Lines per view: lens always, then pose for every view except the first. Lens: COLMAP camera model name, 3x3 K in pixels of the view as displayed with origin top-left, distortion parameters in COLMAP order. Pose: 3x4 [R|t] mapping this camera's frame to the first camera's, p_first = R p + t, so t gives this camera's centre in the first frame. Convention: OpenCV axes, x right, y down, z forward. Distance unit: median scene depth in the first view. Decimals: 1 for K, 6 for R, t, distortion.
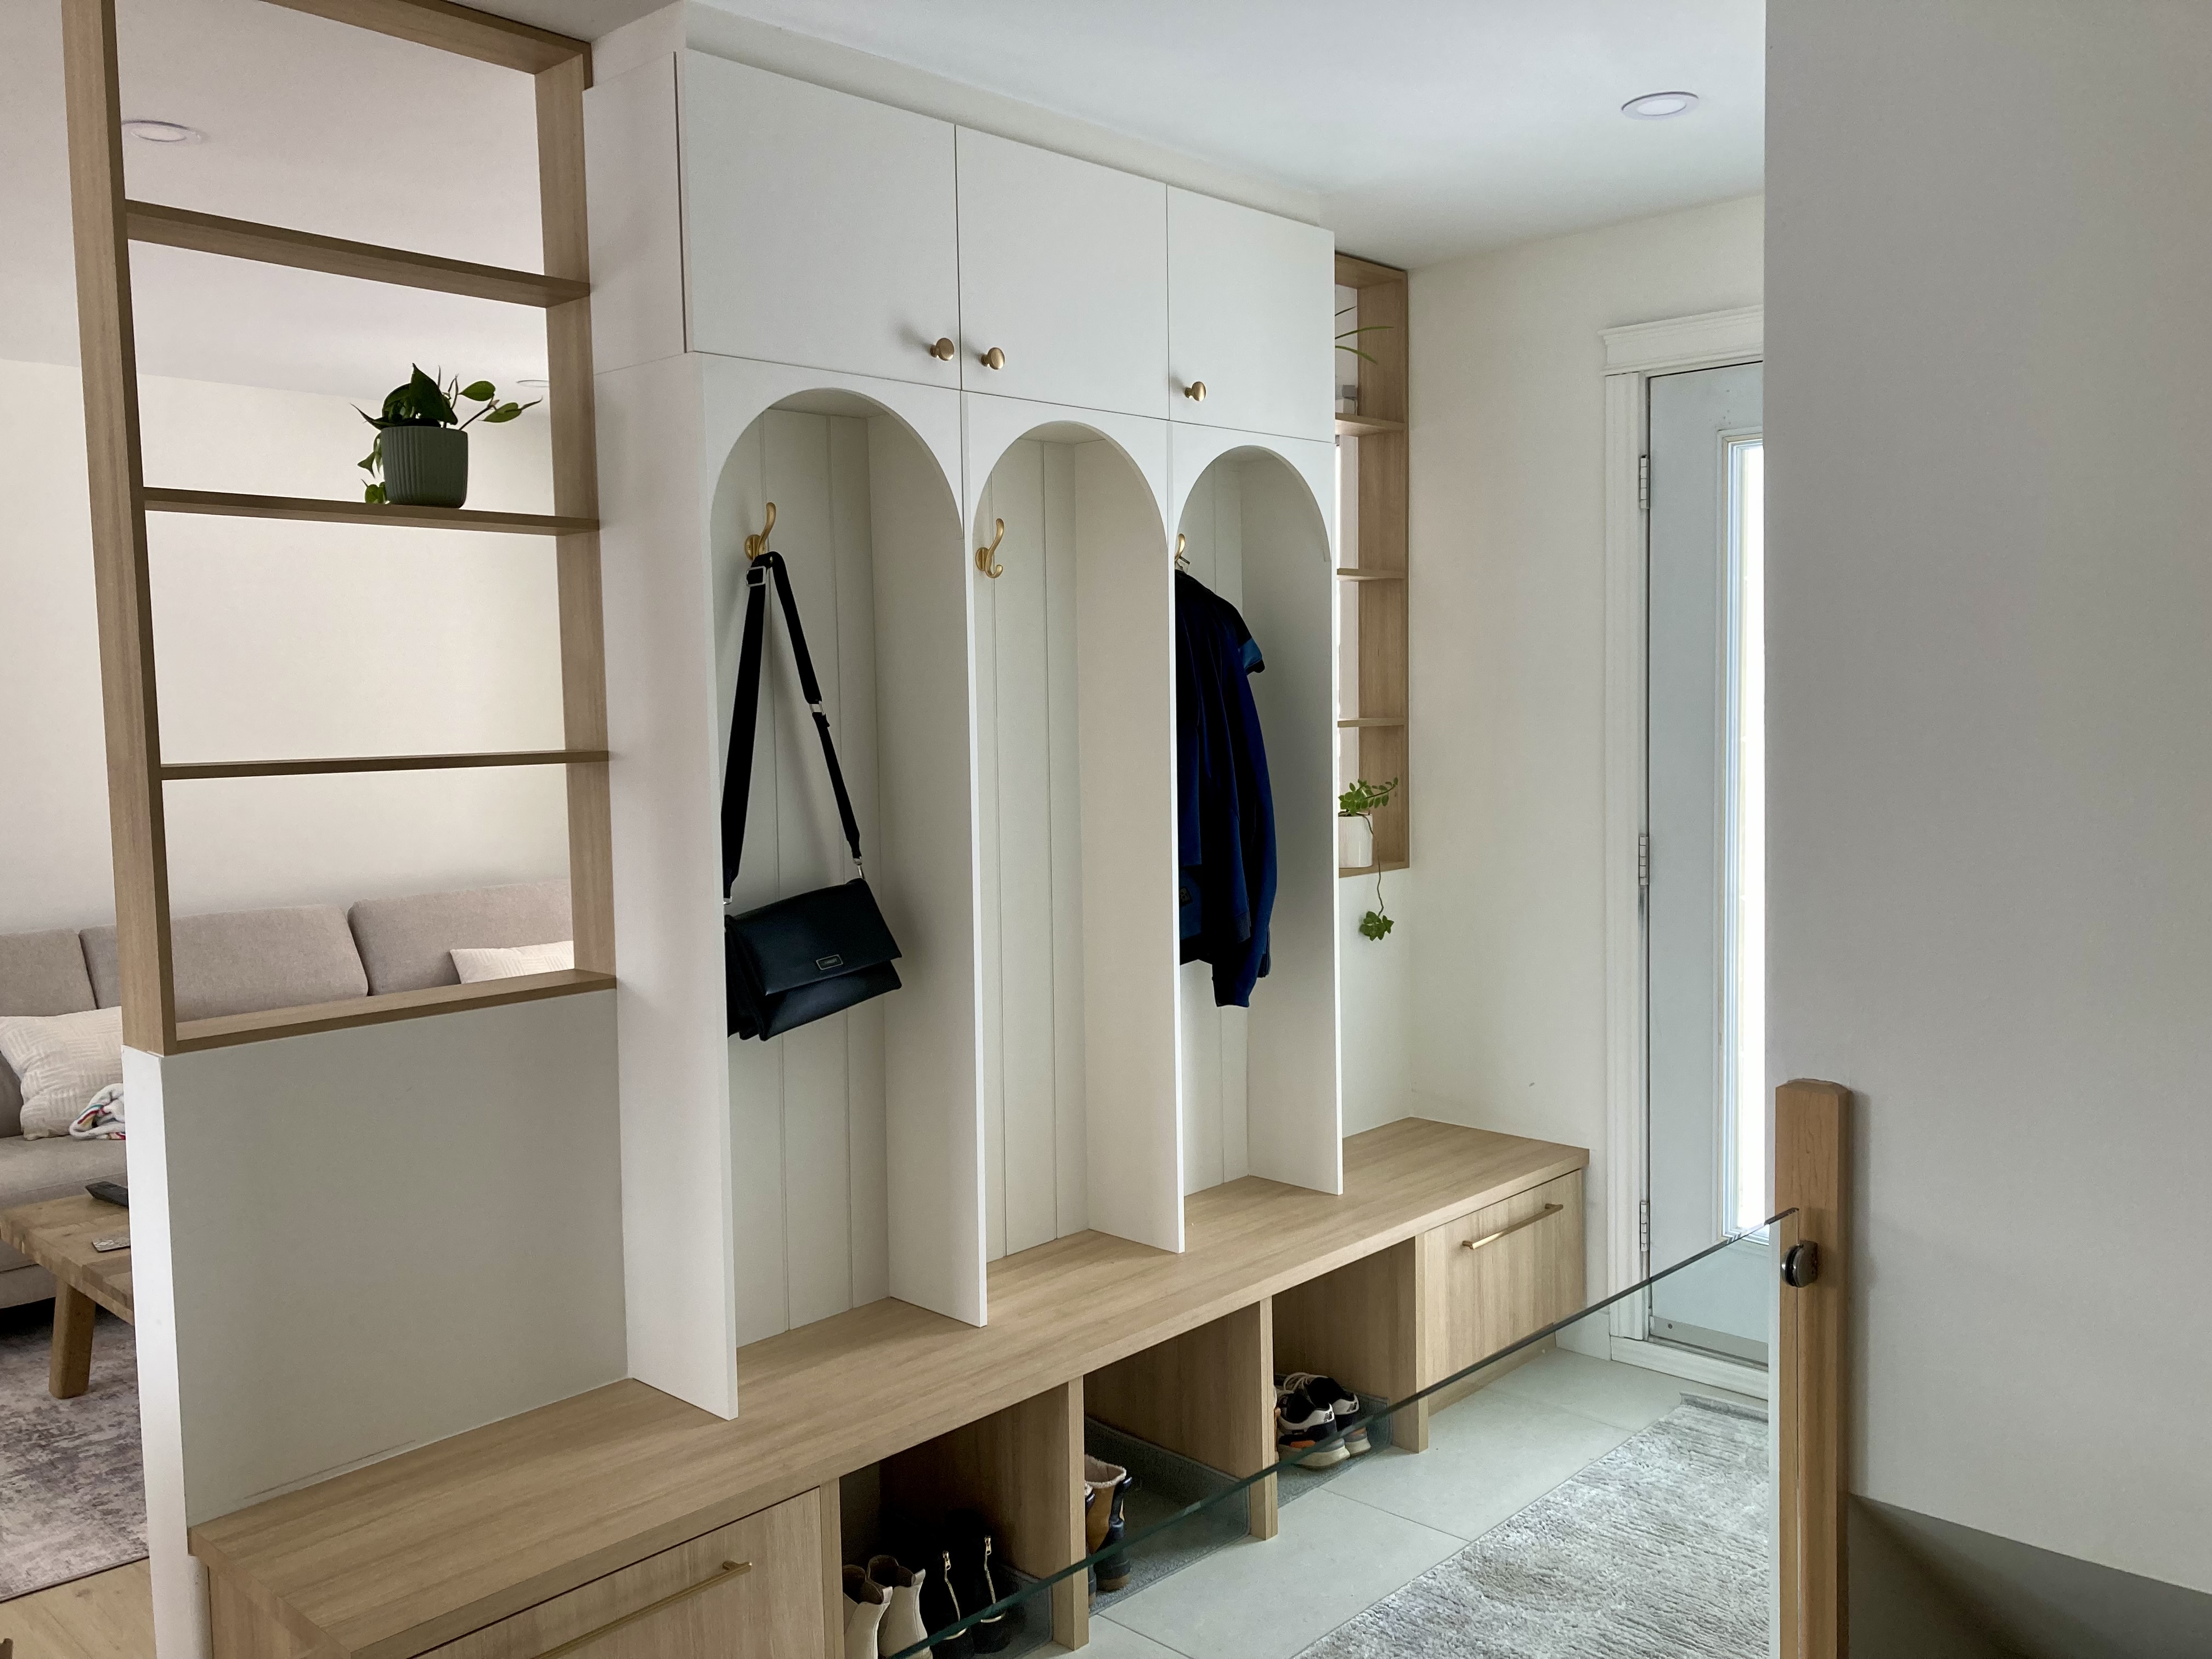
lens RADIAL K [[1811.6, 0, 1102.8], [0, 1811.6, 831.0], [0, 0, 1]] dist [-0.018985, -0.009323]
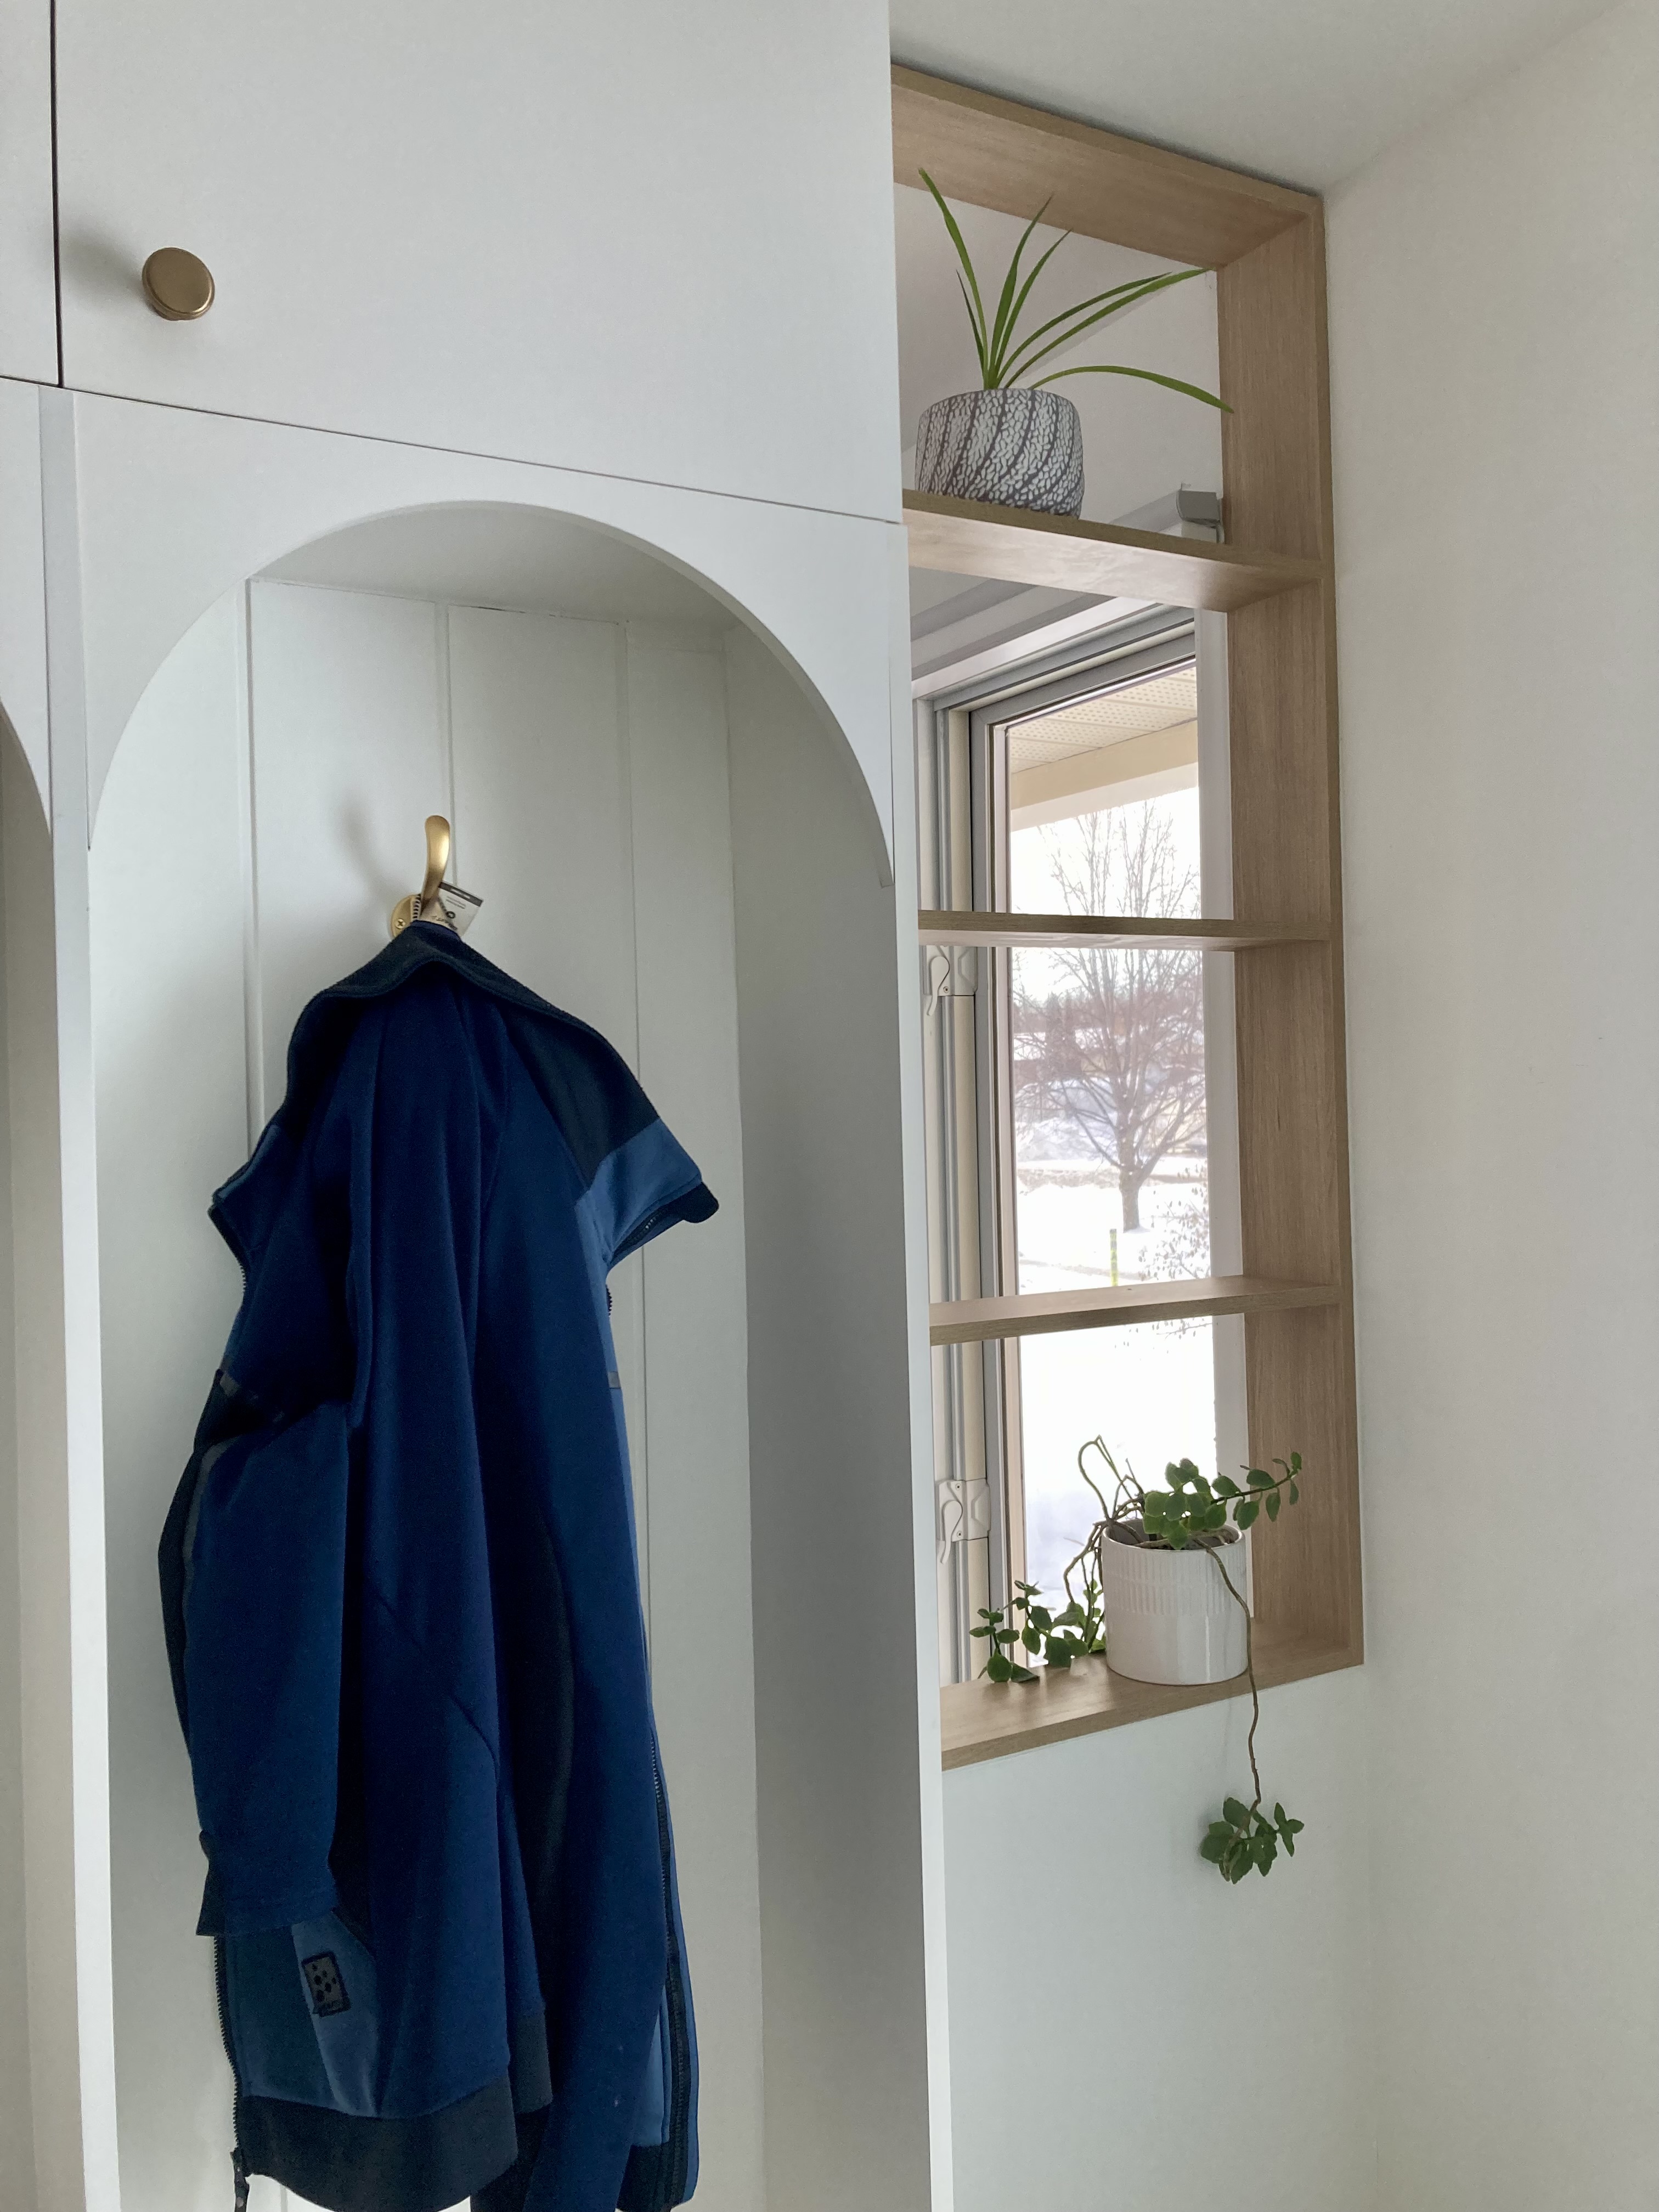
lens RADIAL K [[1811.6, 0, 831.9], [0, 1811.6, 1096.2], [0, 0, 1]] dist [-0.018985, -0.009323]
pose [[0.958454, -0.013255, -0.284940, 0.176919], [-0.007991, 0.997280, -0.073271, -0.075217], [0.285136, 0.072504, 0.955741, 0.597651]]
